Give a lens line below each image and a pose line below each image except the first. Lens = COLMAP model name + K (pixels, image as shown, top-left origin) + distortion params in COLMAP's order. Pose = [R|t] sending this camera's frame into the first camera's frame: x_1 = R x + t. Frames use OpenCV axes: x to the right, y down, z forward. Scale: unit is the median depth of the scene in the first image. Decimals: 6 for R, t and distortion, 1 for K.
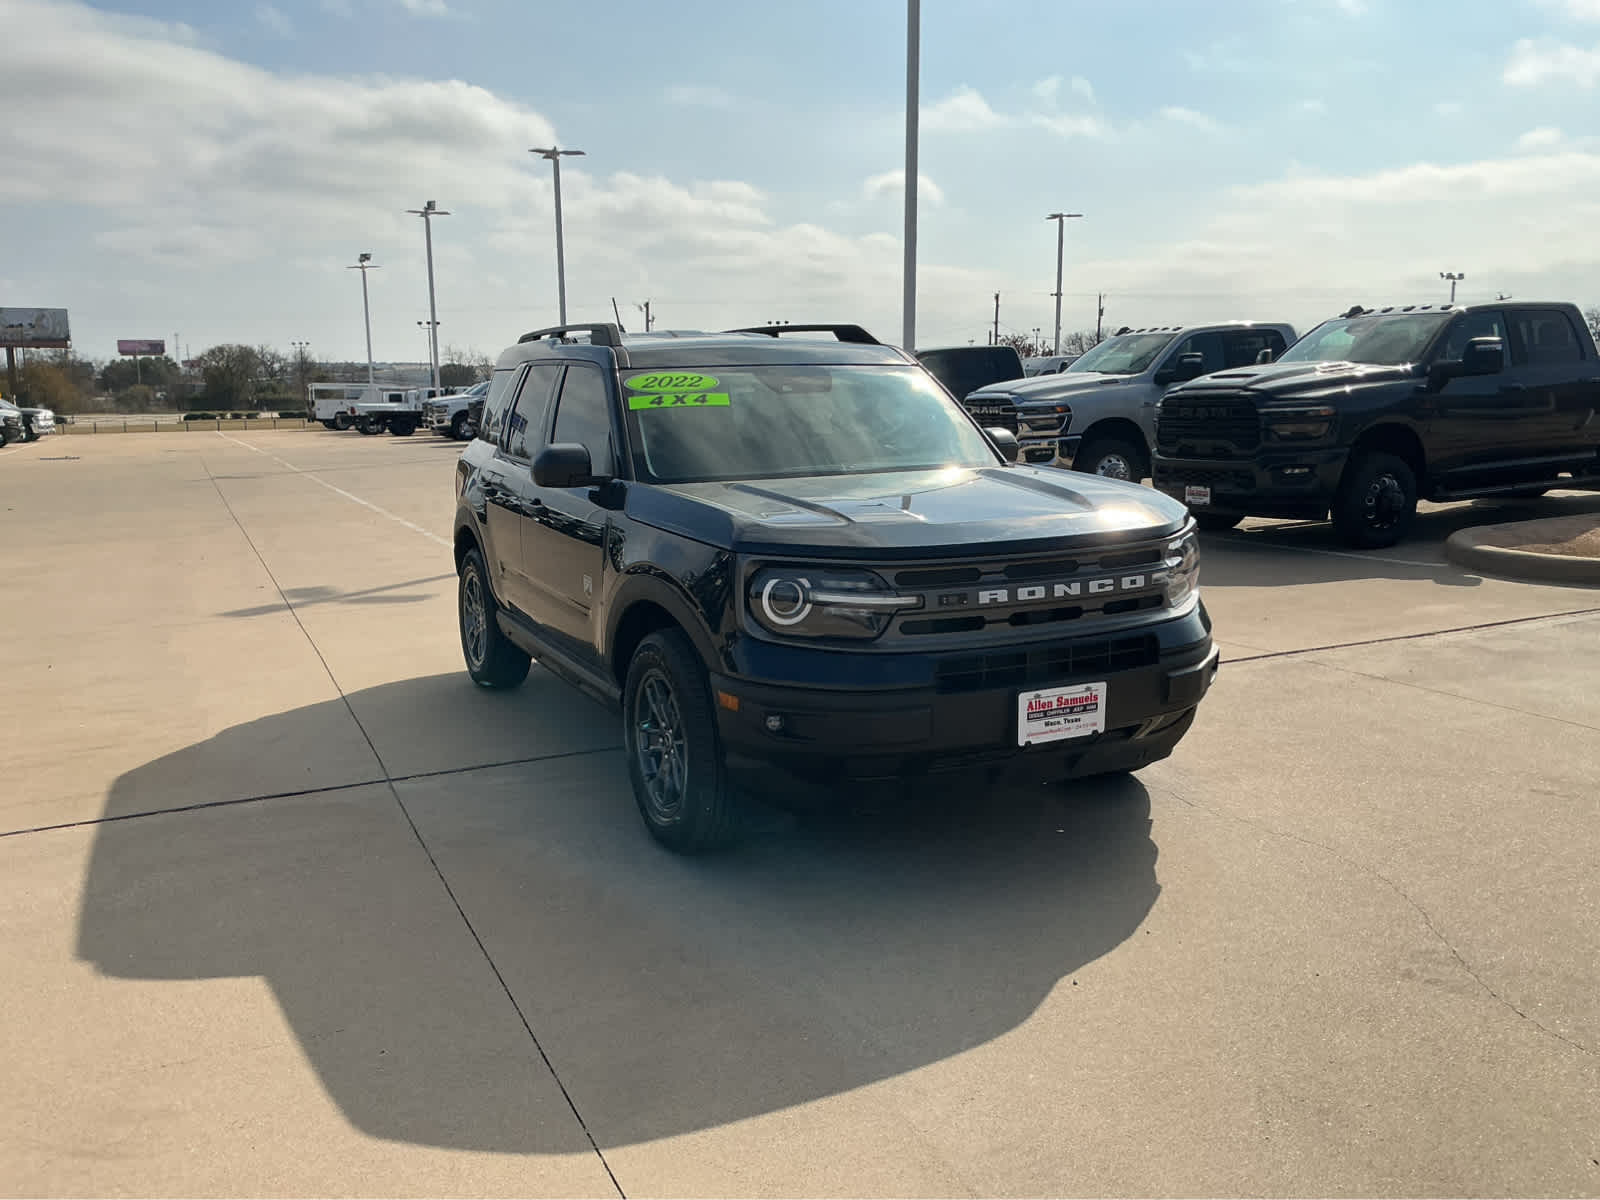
lens RADIAL K [[1323.8, 0, 800.0], [0, 1323.8, 600.0], [0, 0, 1]] dist [0.092809, -0.180666]
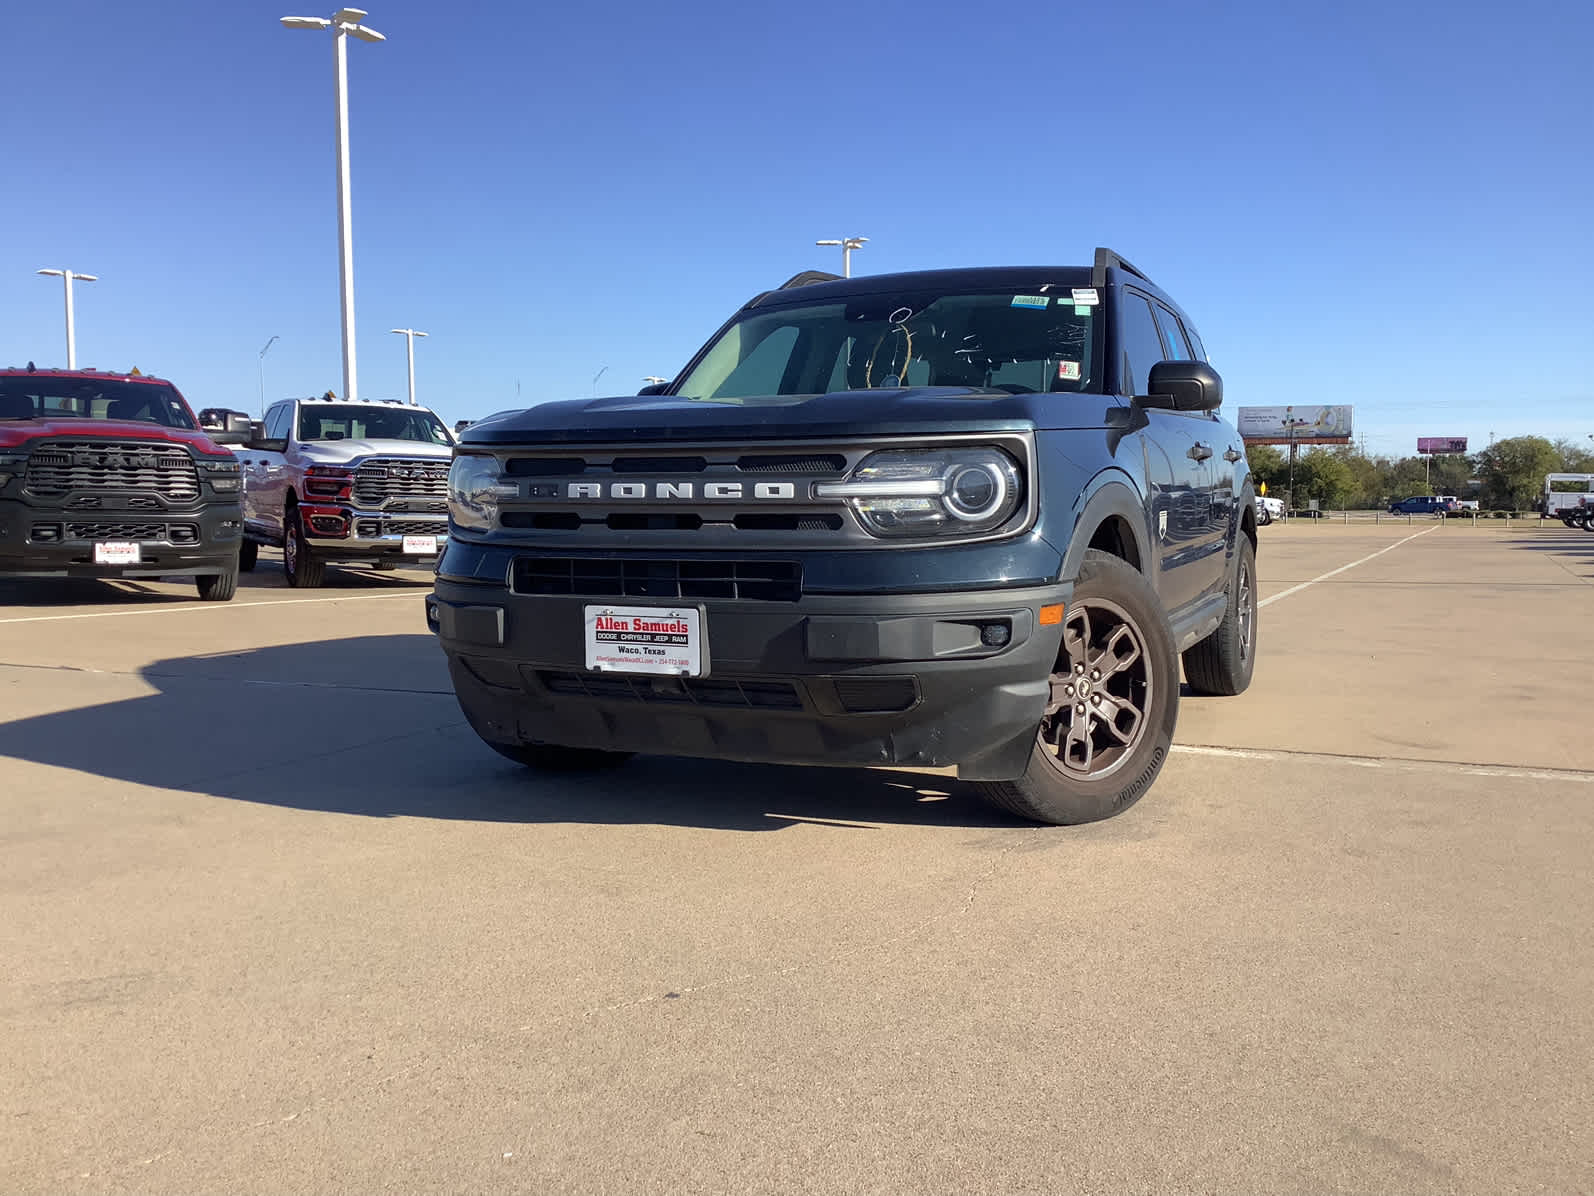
lens RADIAL K [[1444.1, 0, 757.3], [0, 1444.1, 599.1], [0, 0, 1]] dist [-0.026711, -0.014468]
pose [[0.609154, 0.071501, -0.789822, 0.918145], [-0.137074, 0.990431, -0.016058, 0.063964], [0.781116, 0.118046, 0.613126, 0.504804]]
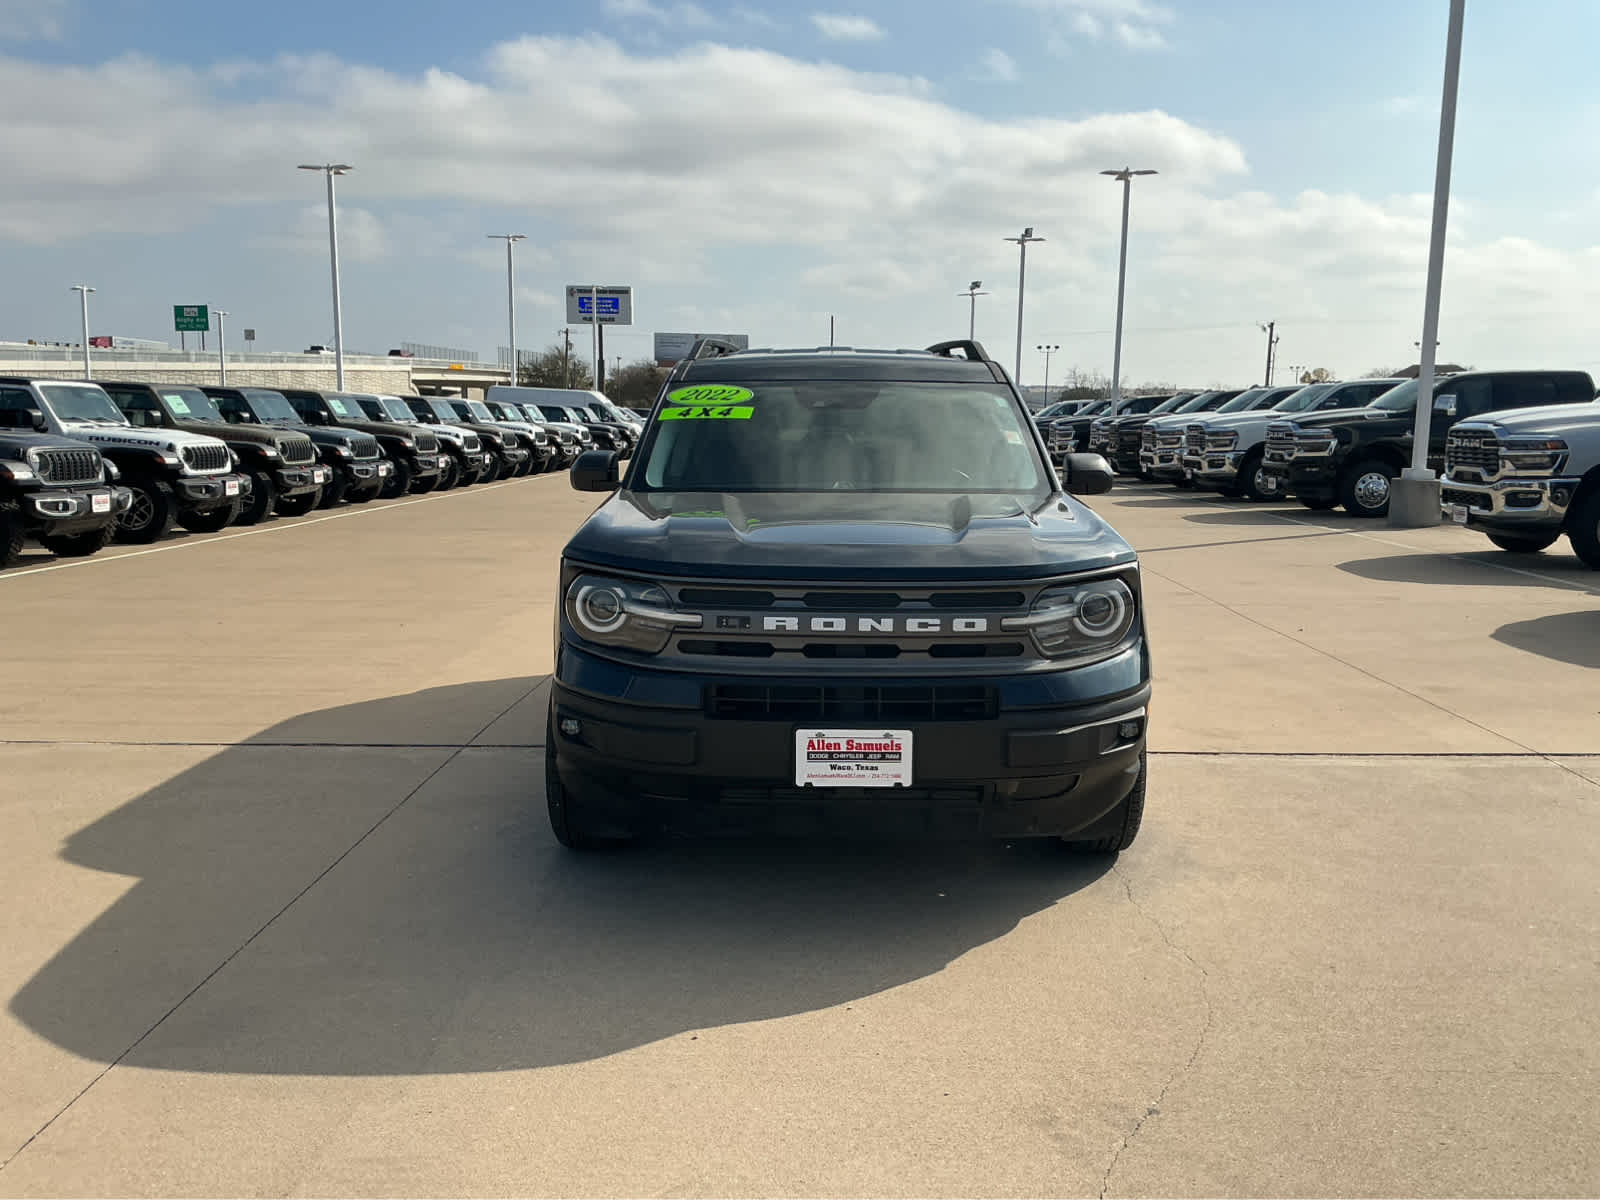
lens RADIAL K [[1313.0, 0, 821.6], [0, 1313.0, 589.3], [0, 0, 1]] dist [0.213611, -0.498842]
pose [[0.898497, 0.083095, -0.431042, 0.551668], [-0.093670, 0.995598, -0.003325, -0.025523], [0.428869, 0.043363, 0.902326, 0.160104]]
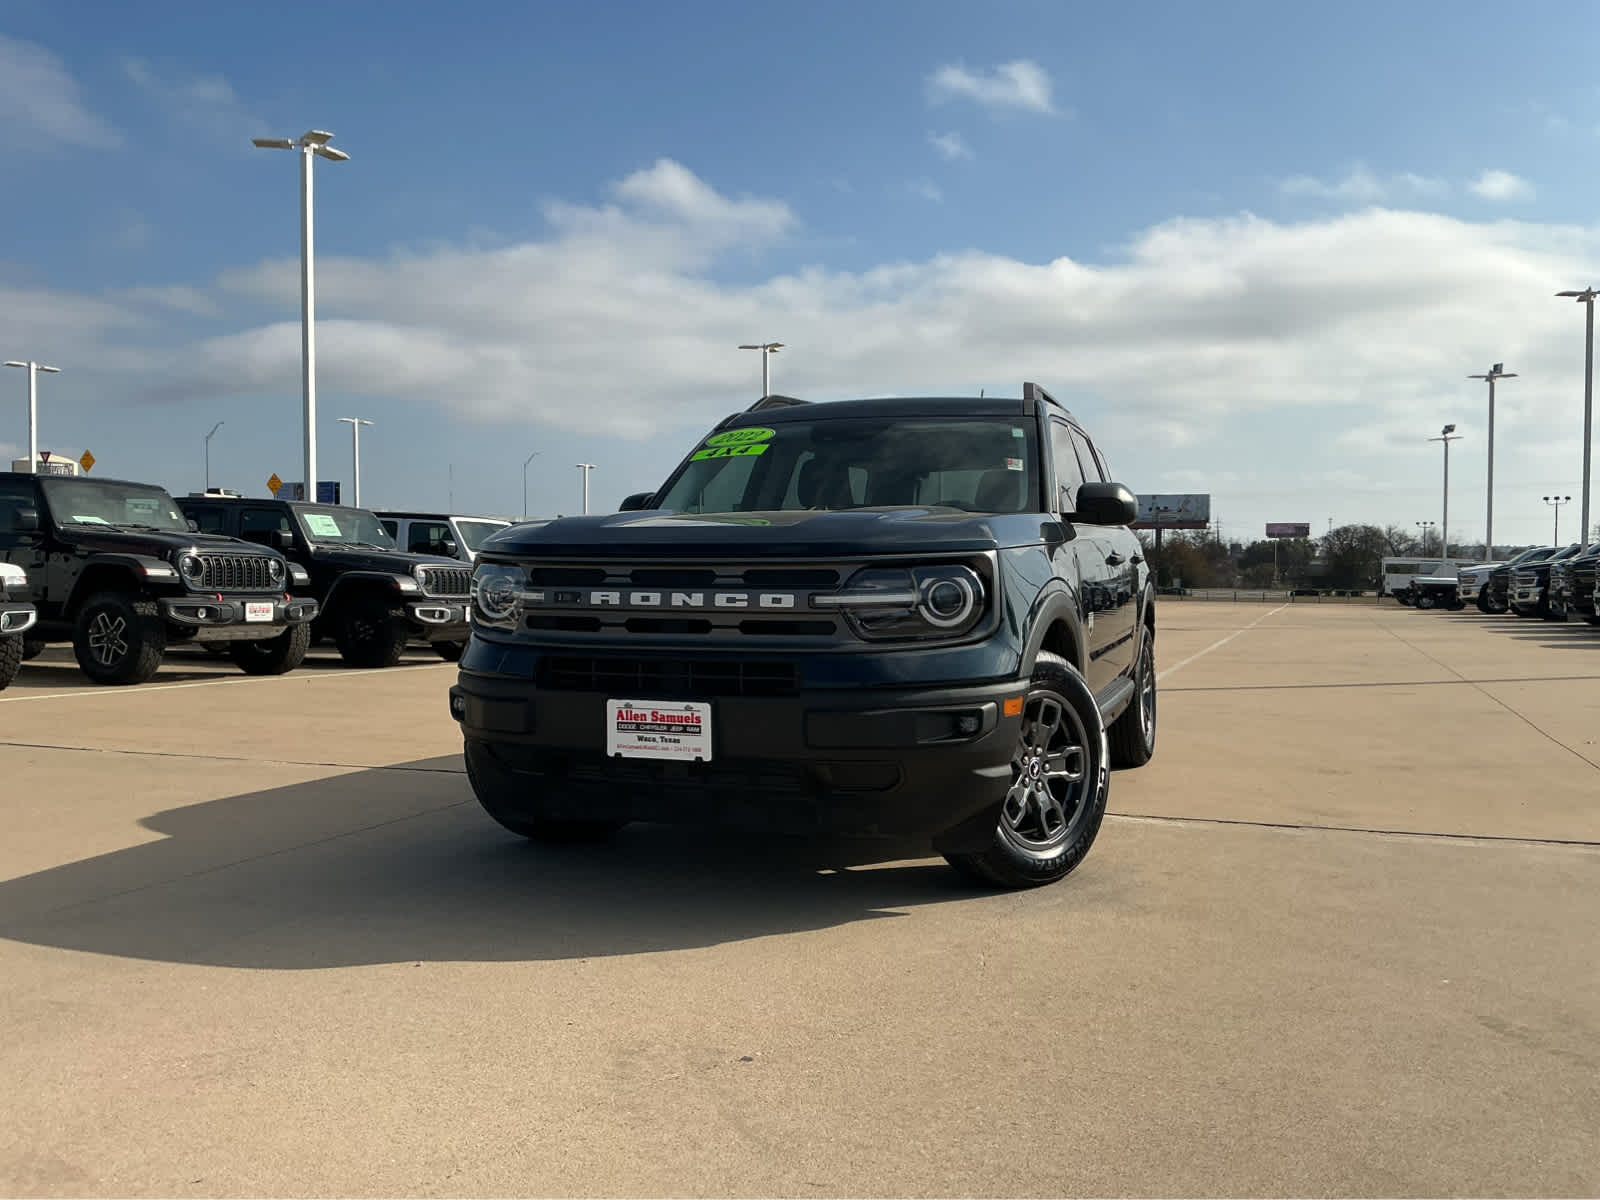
lens RADIAL K [[1340.3, 0, 794.9], [0, 1340.3, 578.2], [0, 0, 1]] dist [-0.007336, -0.009105]
pose [[0.679189, 0.020105, -0.733688, 0.929630], [-0.132067, 0.986657, -0.095220, 0.056305], [0.721984, 0.161568, 0.672782, 0.416594]]
